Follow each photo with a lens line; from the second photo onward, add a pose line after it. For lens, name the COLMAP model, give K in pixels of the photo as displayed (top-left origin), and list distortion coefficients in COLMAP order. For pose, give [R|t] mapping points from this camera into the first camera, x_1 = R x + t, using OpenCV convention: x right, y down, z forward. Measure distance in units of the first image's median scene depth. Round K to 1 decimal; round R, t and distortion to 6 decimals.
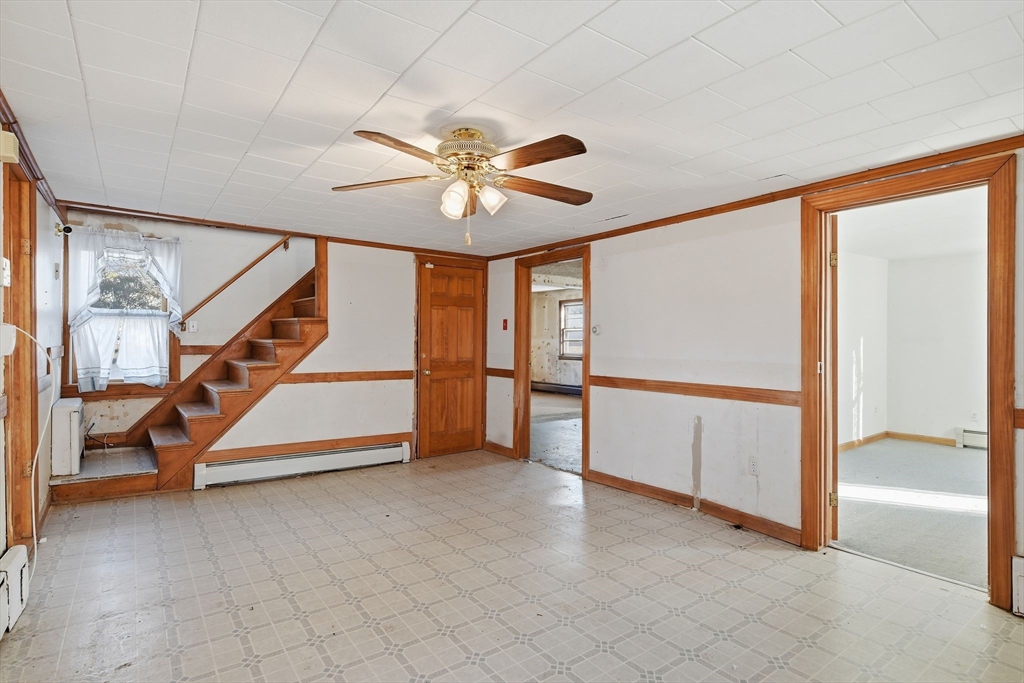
lens RADIAL K [[532.1, 0, 515.5], [0, 532.1, 337.3], [0, 0, 1]] dist [-0.005241, 0.000437]
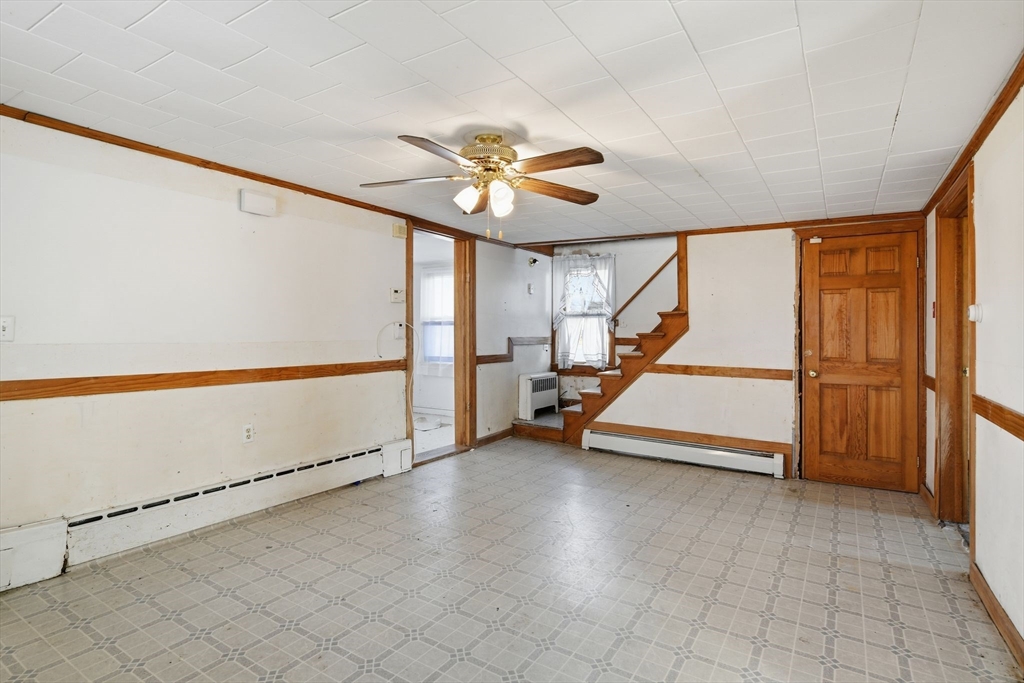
lens RADIAL K [[532.1, 0, 515.5], [0, 532.1, 337.3], [0, 0, 1]] dist [-0.005241, 0.000437]
pose [[0.353897, 0.005651, -0.935267, 0.449285], [-0.001076, 0.999984, 0.005635, 0.006925], [0.935284, -0.000988, 0.353897, 0.315974]]
